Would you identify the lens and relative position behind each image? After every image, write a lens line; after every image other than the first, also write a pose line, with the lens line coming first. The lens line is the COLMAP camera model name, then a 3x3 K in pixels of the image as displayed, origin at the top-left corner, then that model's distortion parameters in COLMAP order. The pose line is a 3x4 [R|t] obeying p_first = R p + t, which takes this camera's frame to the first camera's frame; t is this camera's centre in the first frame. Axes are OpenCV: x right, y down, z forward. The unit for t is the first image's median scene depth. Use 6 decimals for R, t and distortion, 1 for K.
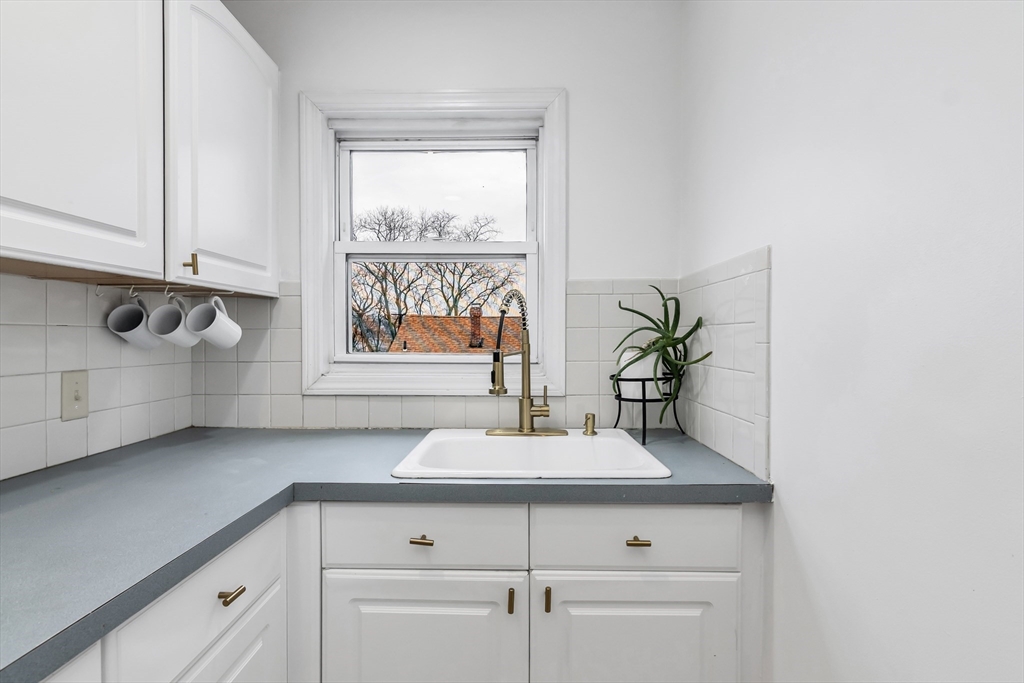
lens RADIAL K [[507.8, 0, 507.1], [0, 507.8, 345.4], [0, 0, 1]] dist [0.000892, 0.000502]
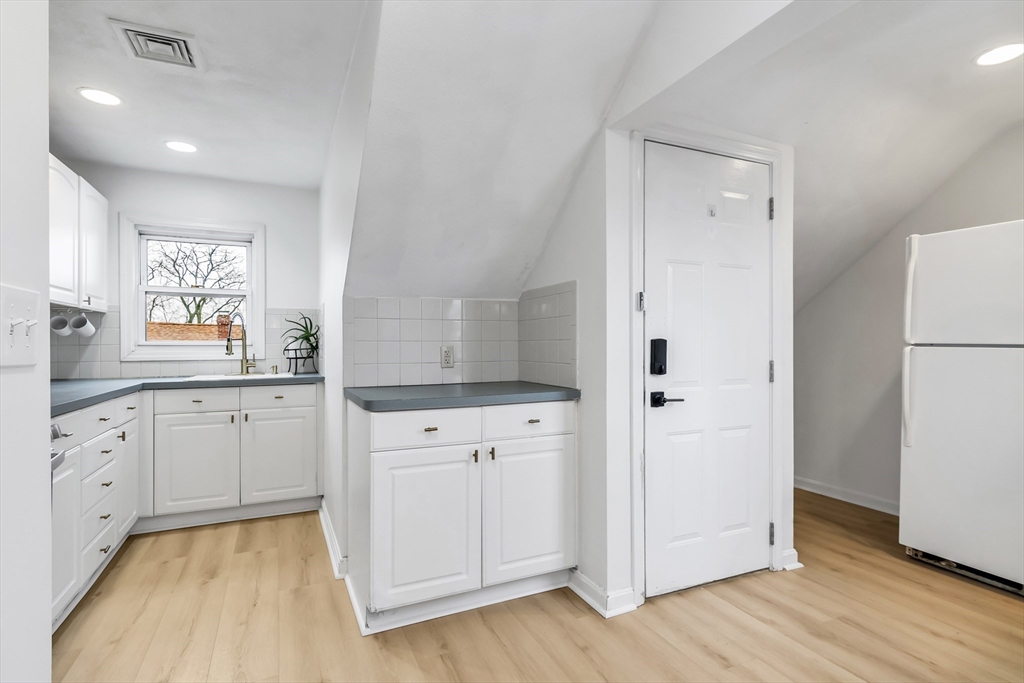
lens RADIAL K [[507.8, 0, 507.1], [0, 507.8, 345.4], [0, 0, 1]] dist [0.000892, 0.000502]
pose [[0.902132, -0.004859, 0.431434, 0.109173], [0.013304, 0.999774, -0.016560, 0.087399], [-0.431256, 0.020679, 0.901993, -1.468980]]
